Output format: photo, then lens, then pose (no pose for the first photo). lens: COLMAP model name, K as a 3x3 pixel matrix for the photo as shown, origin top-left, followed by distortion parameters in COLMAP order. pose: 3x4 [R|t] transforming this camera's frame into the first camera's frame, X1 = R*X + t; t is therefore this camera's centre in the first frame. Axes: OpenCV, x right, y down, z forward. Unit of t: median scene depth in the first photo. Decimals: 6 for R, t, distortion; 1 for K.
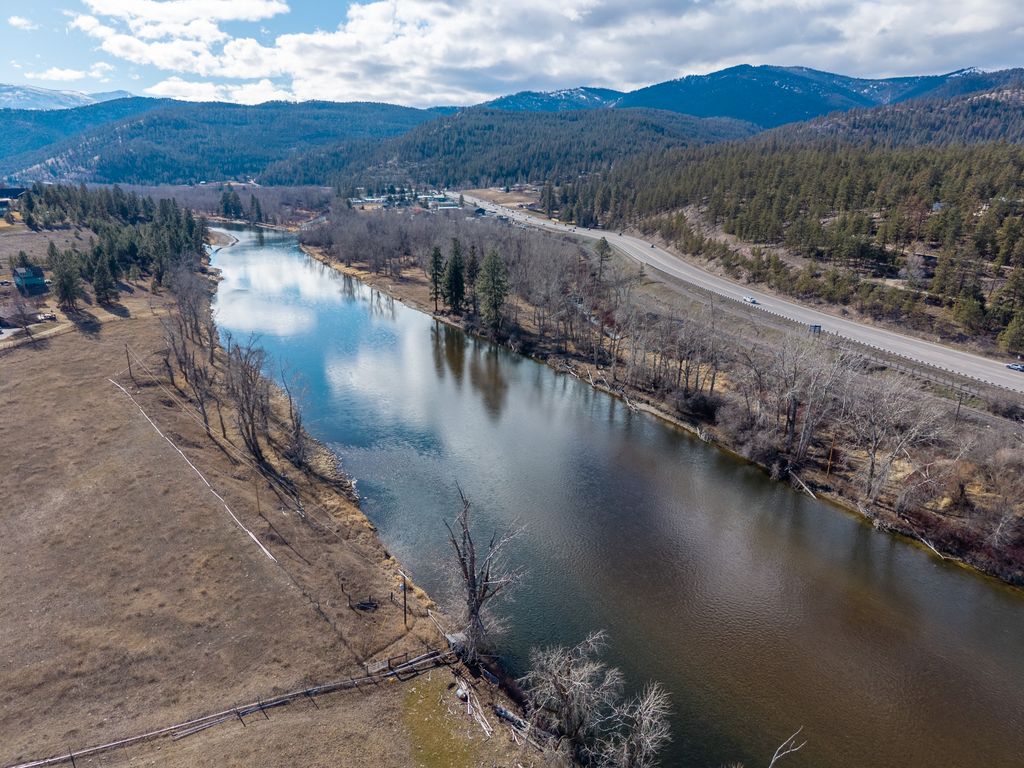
lens RADIAL K [[689.0, 0, 513.7], [0, 689.0, 385.7], [0, 0, 1]] dist [0.016460, -0.017053]
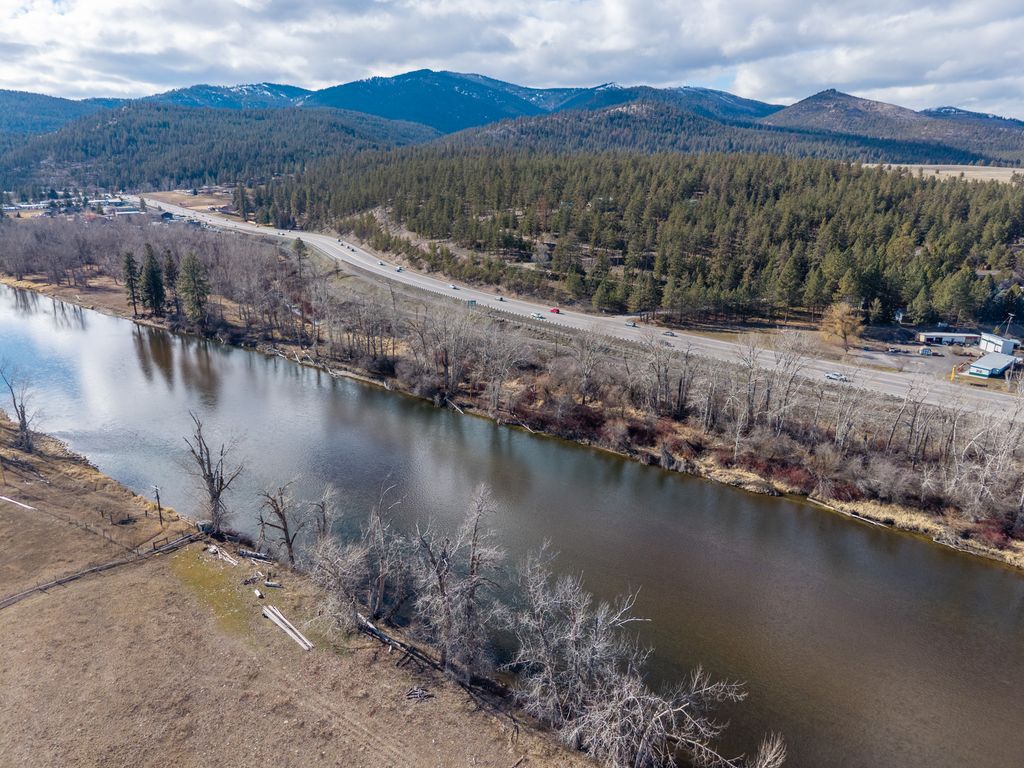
lens RADIAL K [[689.0, 0, 513.7], [0, 689.0, 385.7], [0, 0, 1]] dist [0.016460, -0.017053]
pose [[0.917097, -0.119478, 0.380339, -0.000524], [0.119064, 0.992579, 0.024710, 0.011938], [-0.380469, 0.022623, 0.924517, -0.053475]]
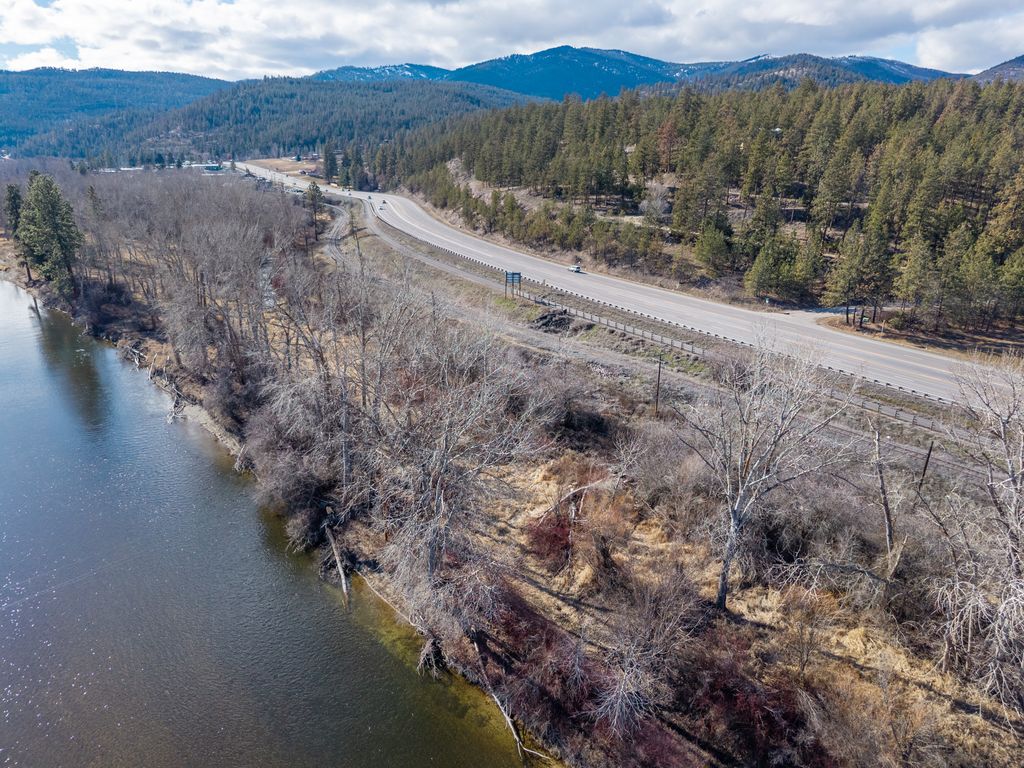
lens RADIAL K [[689.0, 0, 513.7], [0, 689.0, 385.7], [0, 0, 1]] dist [0.016460, -0.017053]
pose [[0.975515, -0.070508, 0.208325, 0.067066], [0.065706, 0.997391, 0.029893, 0.001857], [-0.209889, -0.015473, 0.977603, 0.073280]]
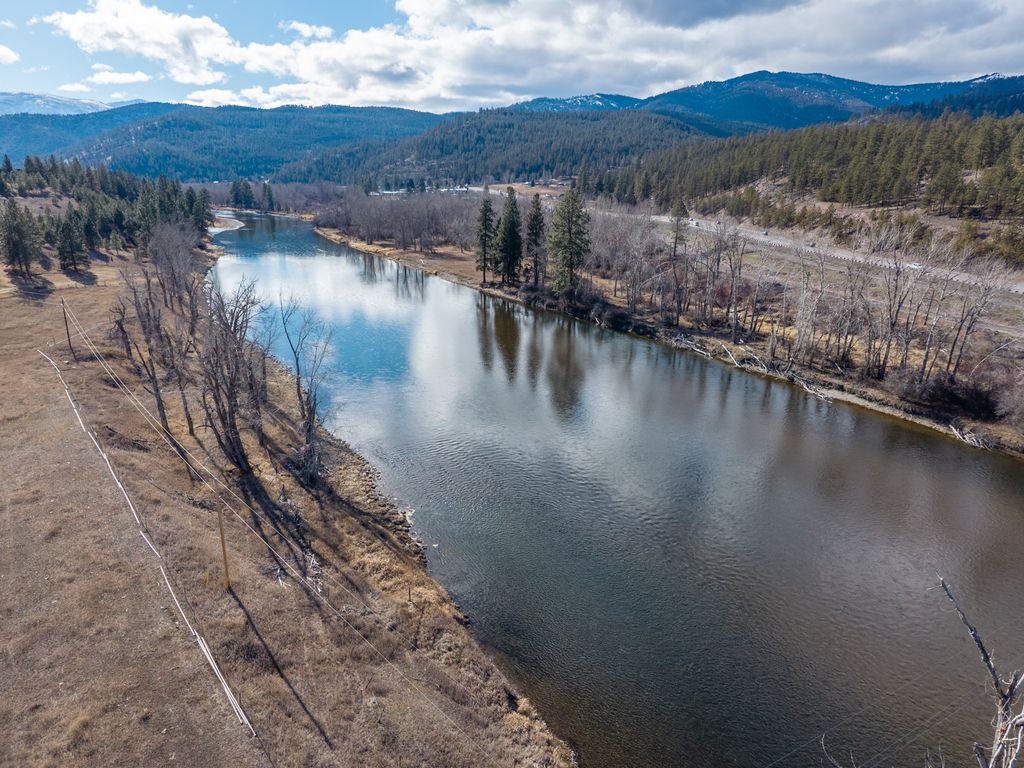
lens RADIAL K [[689.0, 0, 513.7], [0, 689.0, 385.7], [0, 0, 1]] dist [0.016460, -0.017053]
pose [[0.999841, 0.006853, -0.016467, -0.021196], [-0.007061, 0.999895, -0.012654, 0.006537], [0.016379, 0.012769, 0.999784, 0.067704]]
